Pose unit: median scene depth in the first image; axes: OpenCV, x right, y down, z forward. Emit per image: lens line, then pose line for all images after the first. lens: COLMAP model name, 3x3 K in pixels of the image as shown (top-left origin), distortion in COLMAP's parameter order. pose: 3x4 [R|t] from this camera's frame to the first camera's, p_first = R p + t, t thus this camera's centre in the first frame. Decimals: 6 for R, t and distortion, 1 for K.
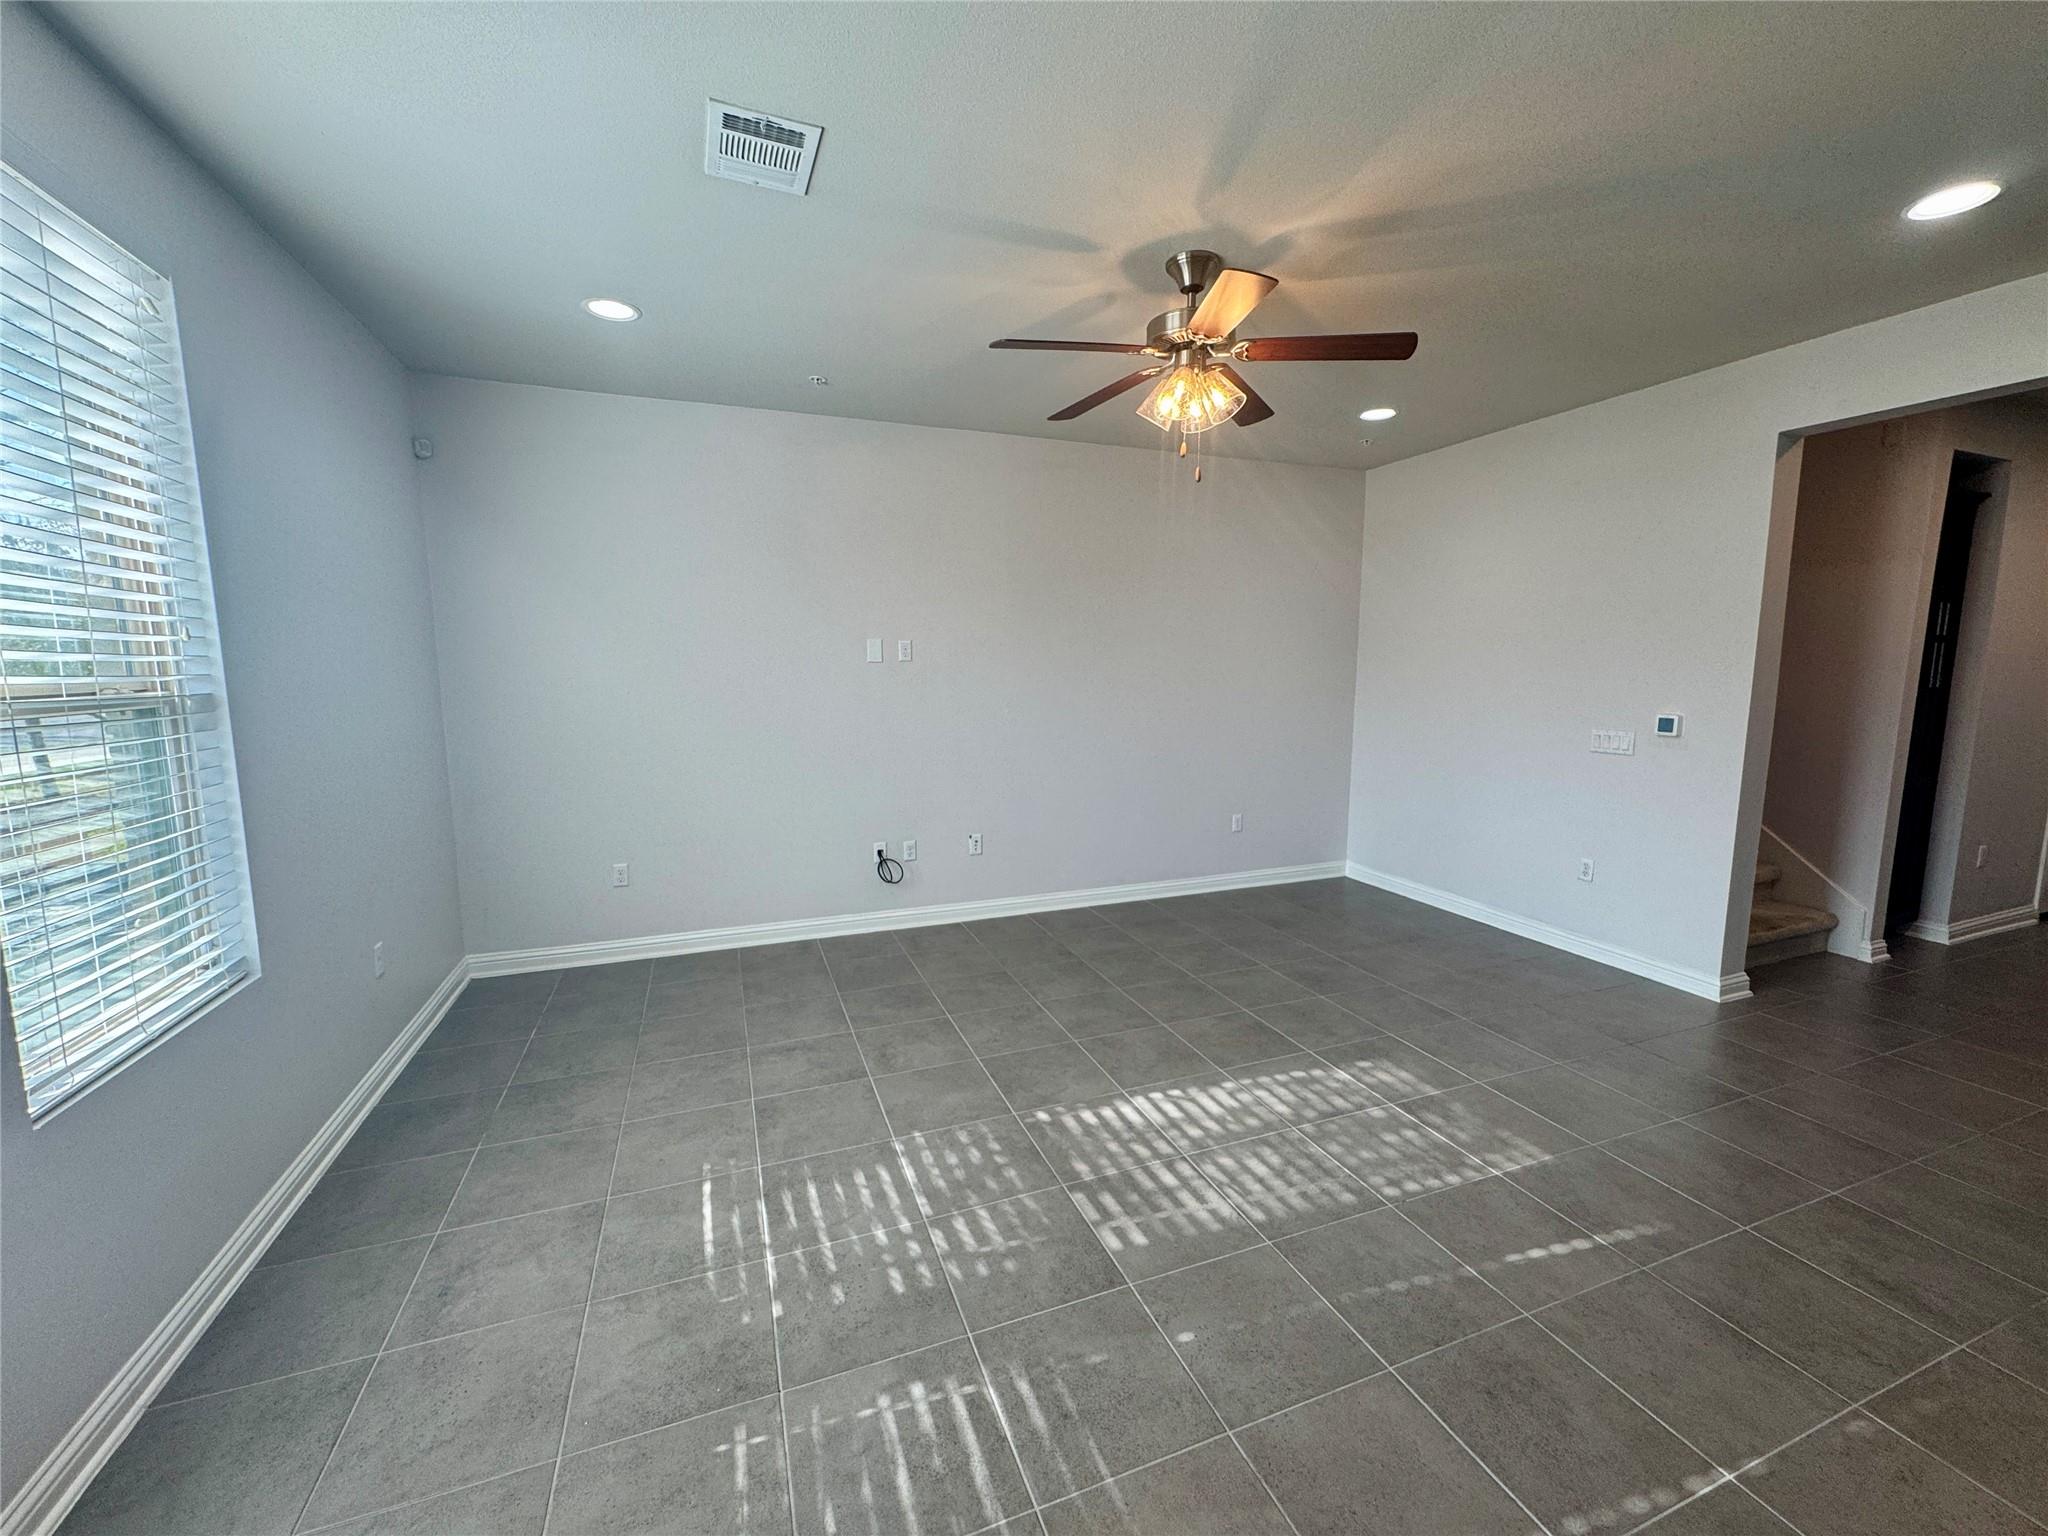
lens RADIAL K [[816.8, 0, 1025.5], [0, 816.8, 773.4], [0, 0, 1]] dist [-0.002355, 0.000833]
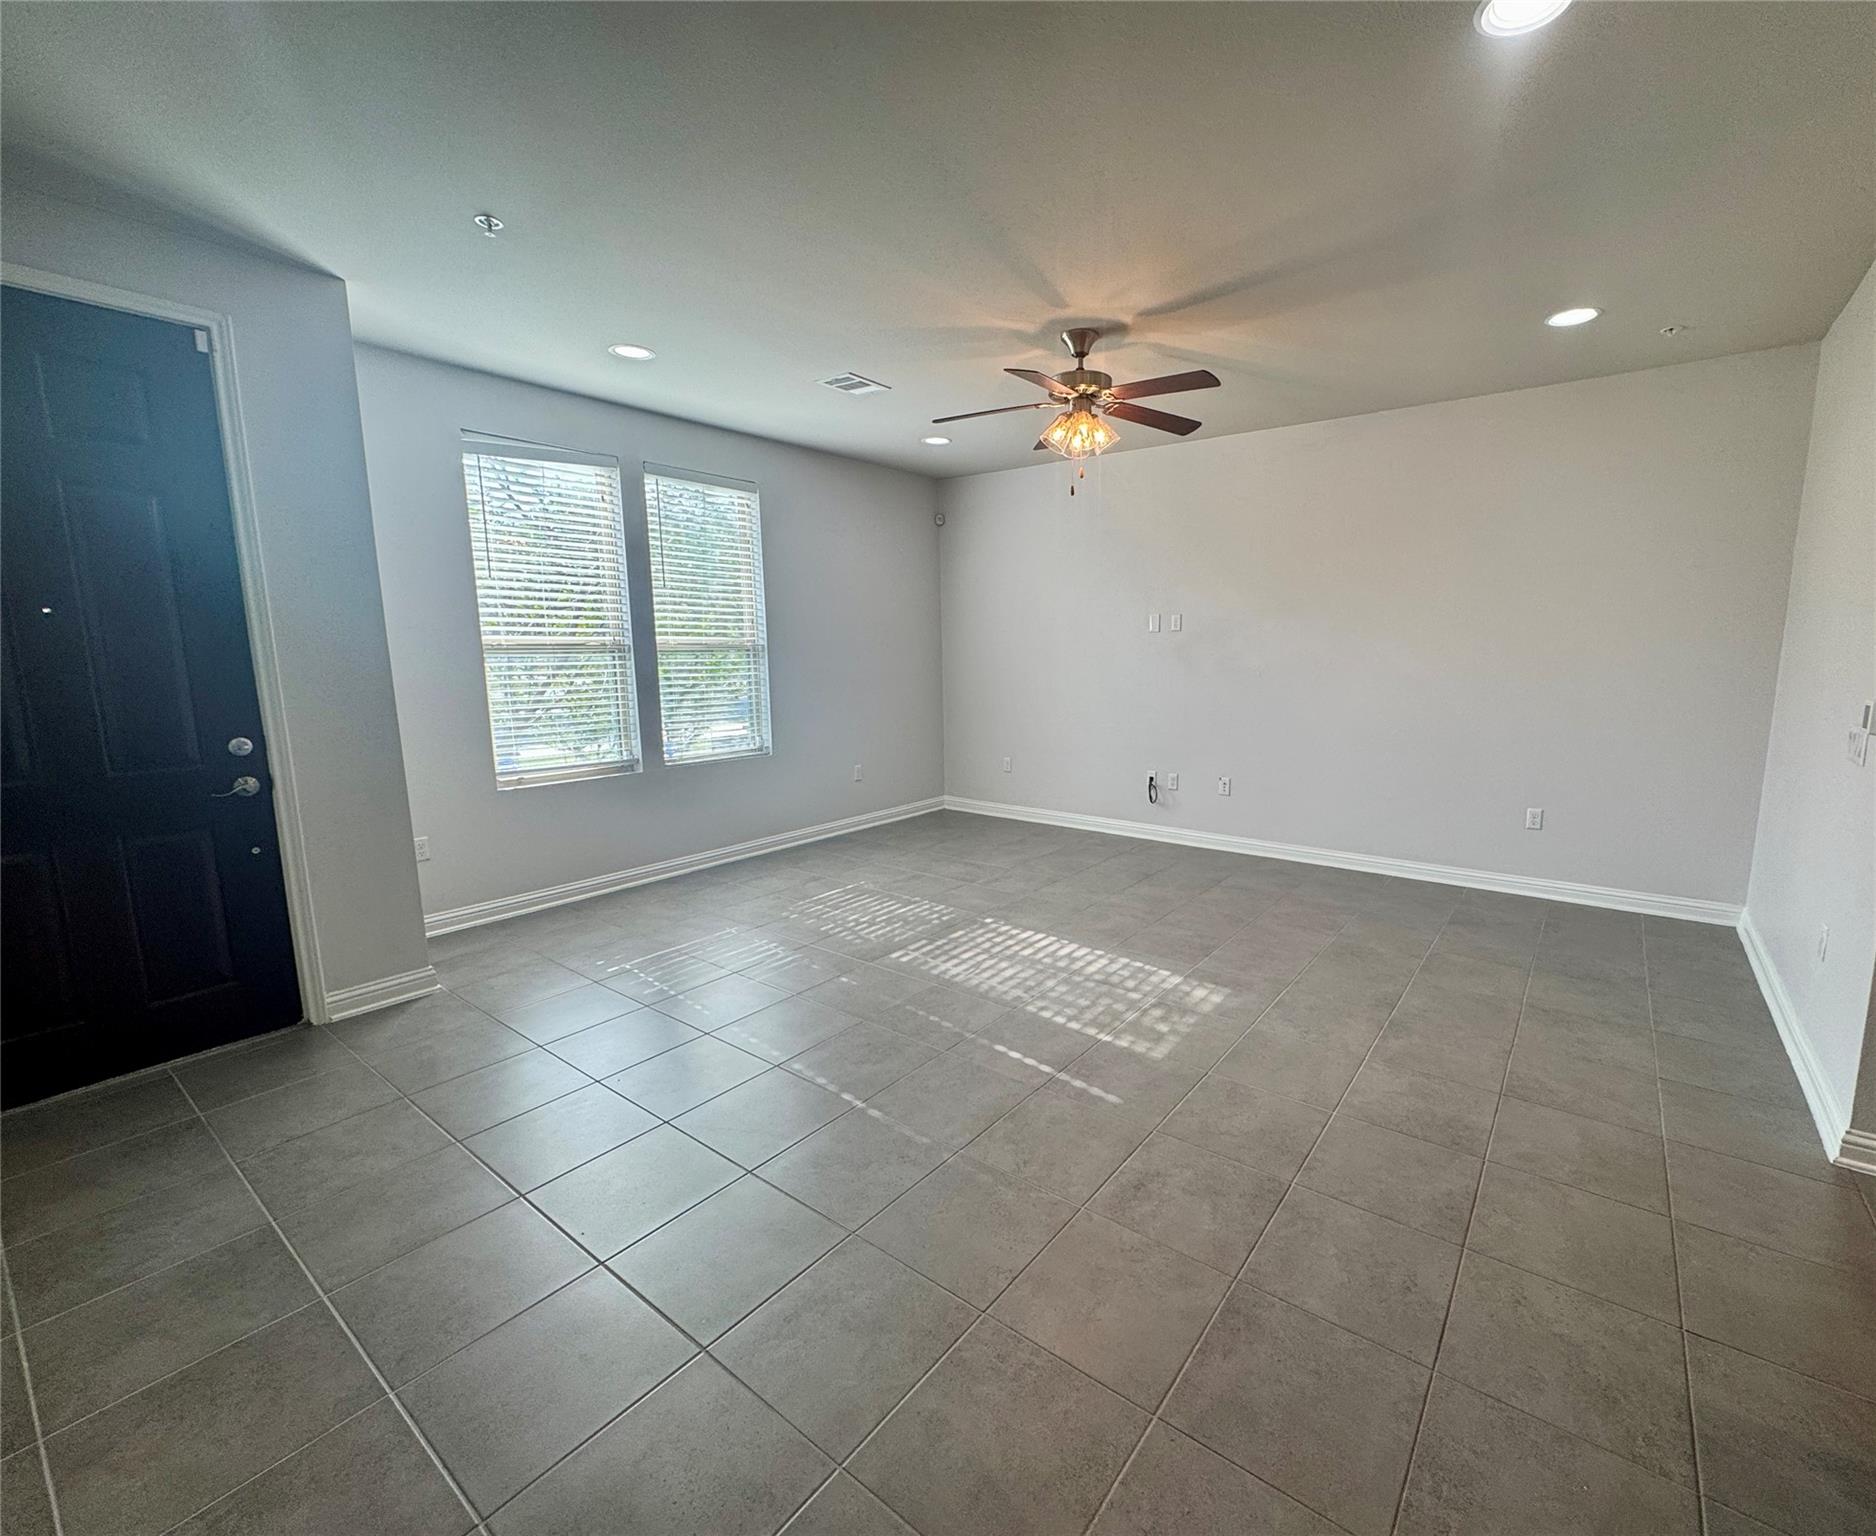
lens RADIAL K [[806.8, 0, 1028.0], [0, 806.8, 770.0], [0, 0, 1]] dist [-0.002781, 0.000772]
pose [[0.560123, 0.128722, -0.818348, 1.378425], [-0.111197, 0.990597, 0.079707, 0.003213], [0.820913, 0.046352, 0.569170, 0.181358]]
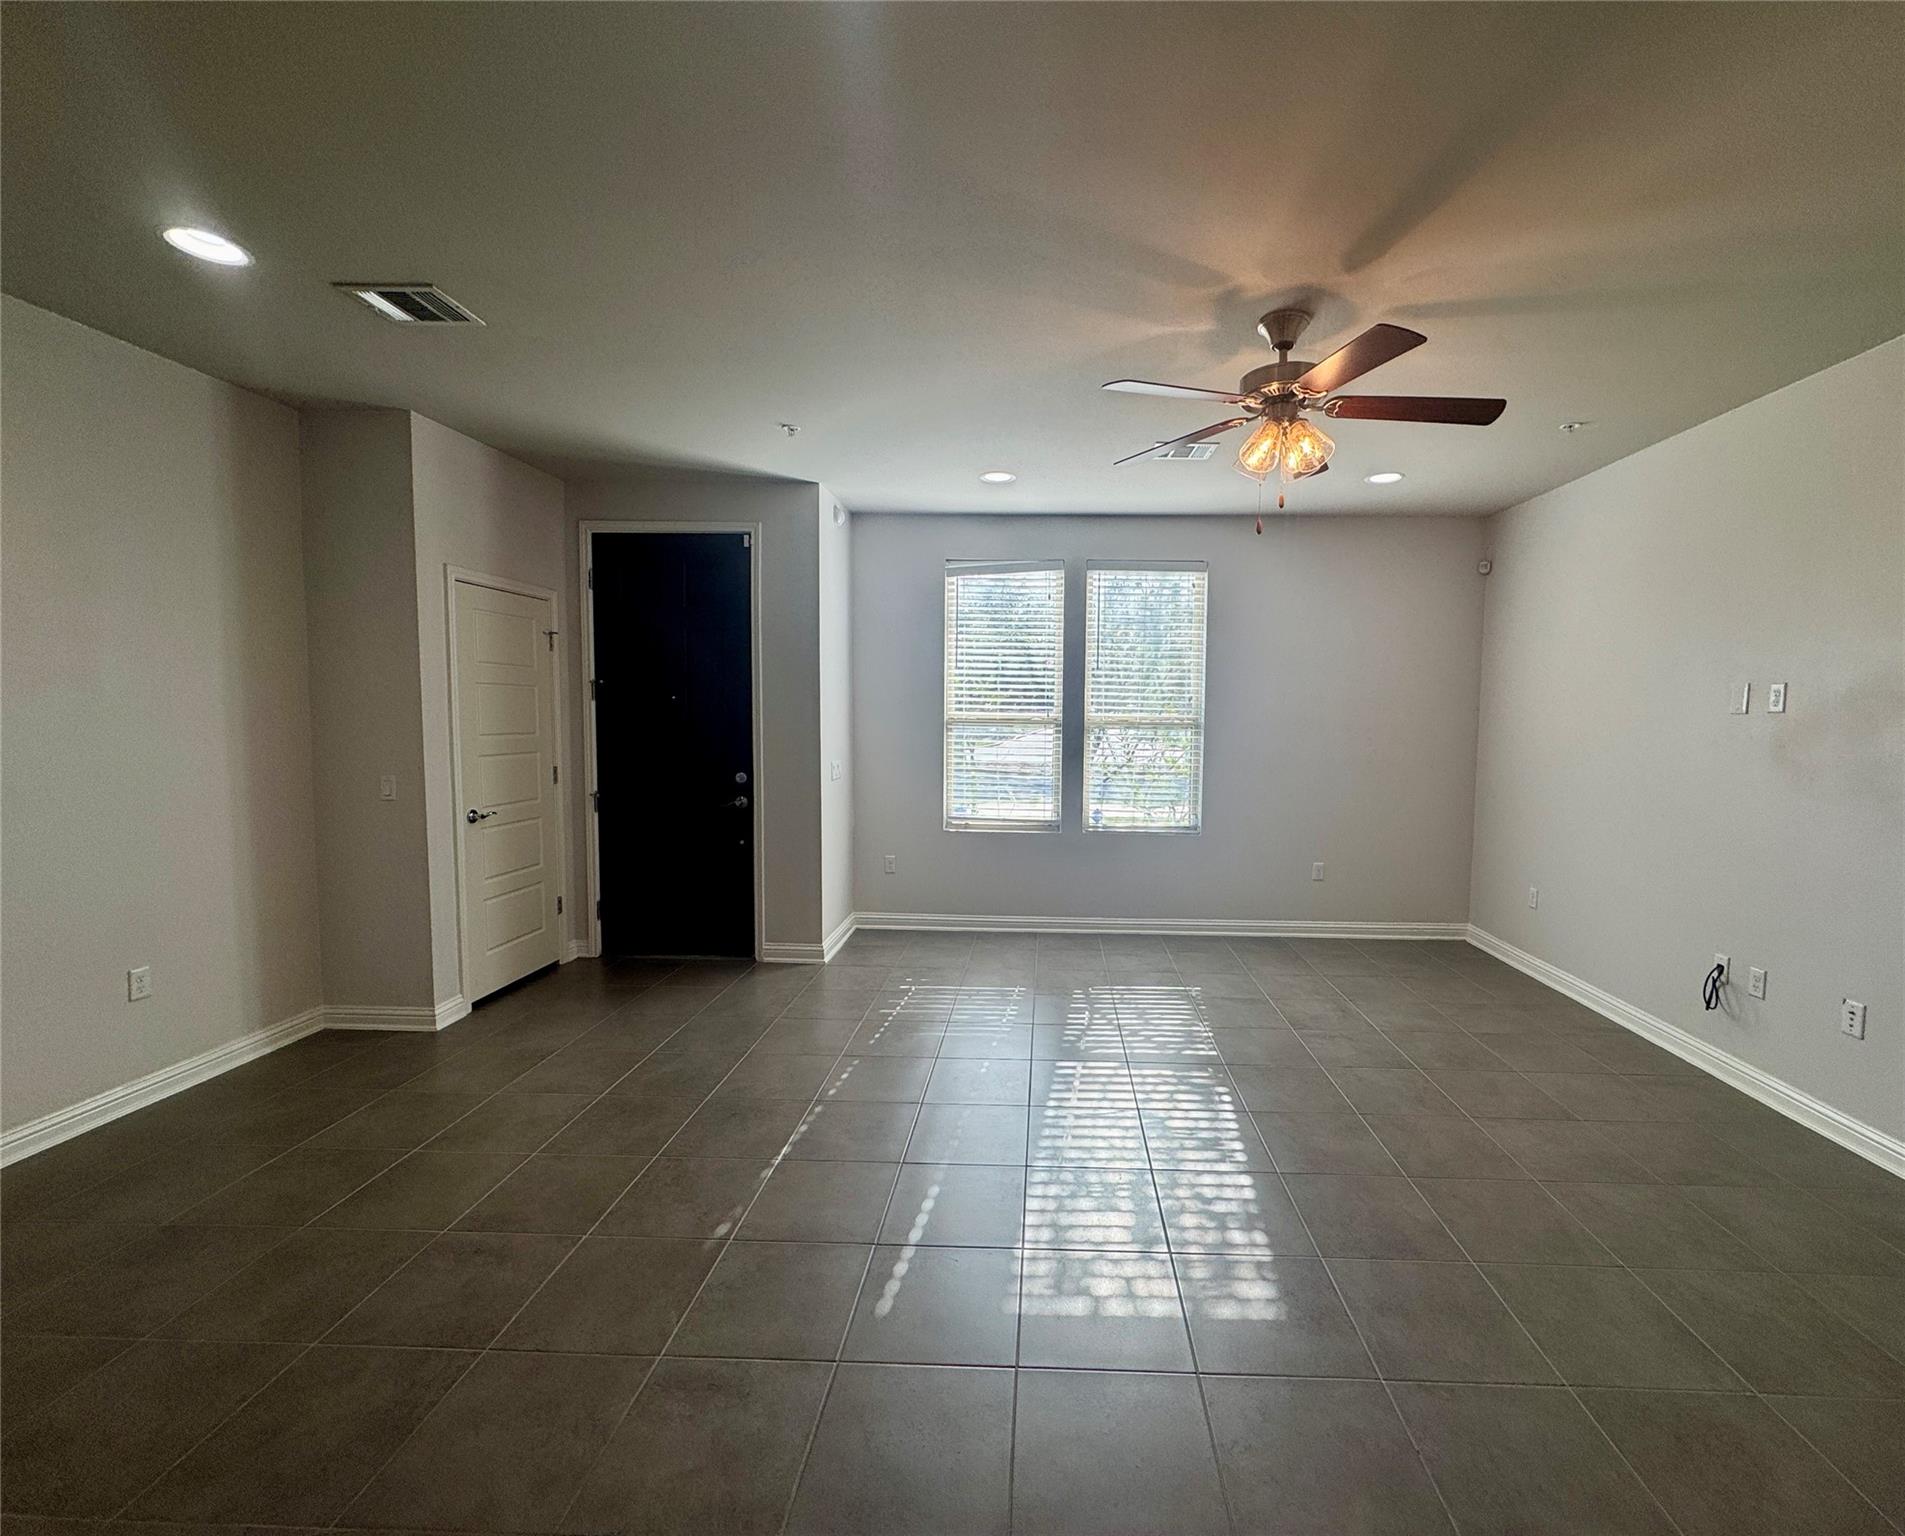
lens RADIAL K [[809.9, 0, 1029.6], [0, 809.9, 774.2], [0, 0, 1]] dist [-0.005030, -0.000283]
pose [[-0.373155, 0.067178, -0.925334, 1.313009], [-0.138486, 0.982168, 0.127150, -0.150840], [0.917375, 0.175592, -0.357198, 1.170171]]
